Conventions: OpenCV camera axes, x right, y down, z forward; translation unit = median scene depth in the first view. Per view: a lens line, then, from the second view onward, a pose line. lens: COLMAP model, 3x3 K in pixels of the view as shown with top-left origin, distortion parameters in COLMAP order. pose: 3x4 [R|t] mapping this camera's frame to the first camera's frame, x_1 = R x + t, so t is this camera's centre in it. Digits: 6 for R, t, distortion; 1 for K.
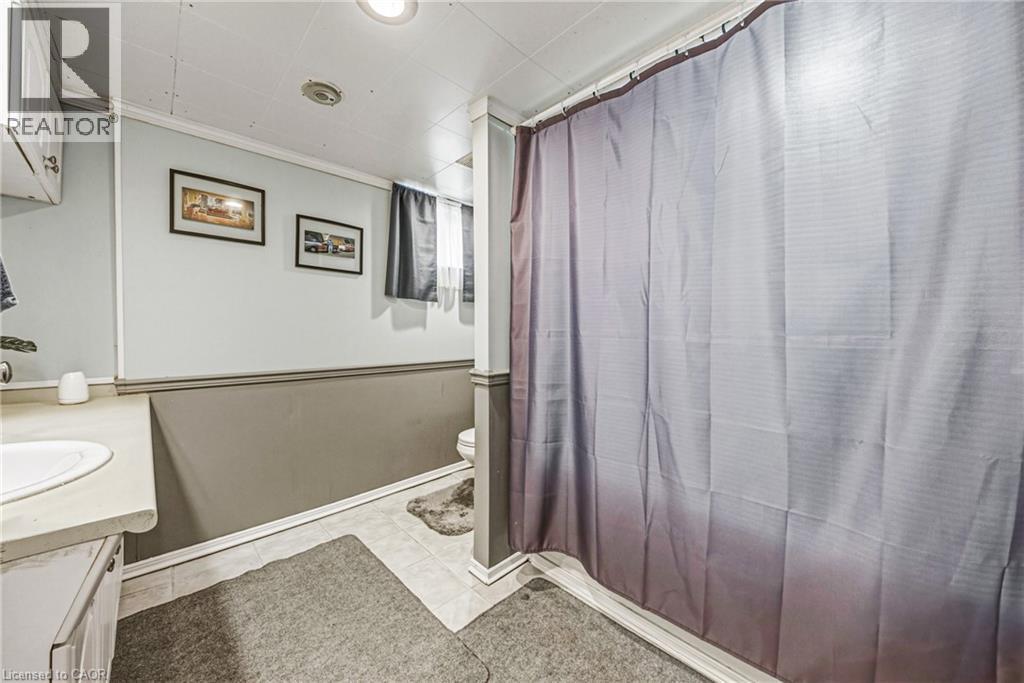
lens RADIAL K [[363.0, 0, 512.0], [0, 363.0, 341.5], [0, 0, 1]] dist [0.000128, -0.000071]
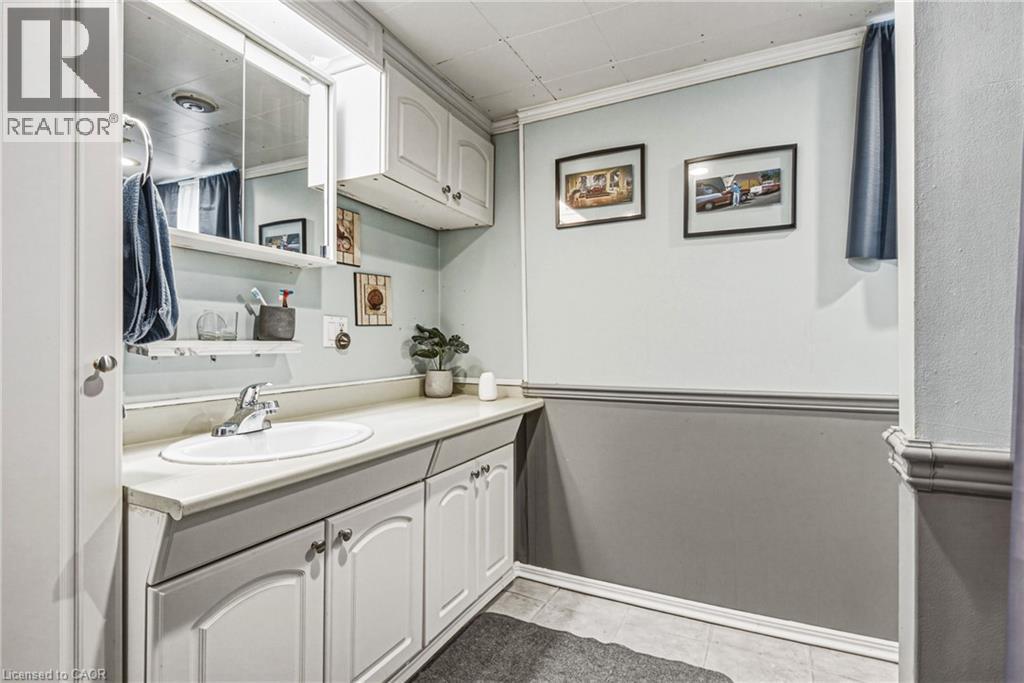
lens RADIAL K [[486.6, 0, 513.1], [0, 486.6, 352.6], [0, 0, 1]] dist [-0.004396, 0.000007]
pose [[0.334049, 0.015002, -0.942436, 0.182432], [-0.015054, 0.999831, 0.010579, 0.005190], [0.942435, 0.010654, 0.334218, 0.440467]]
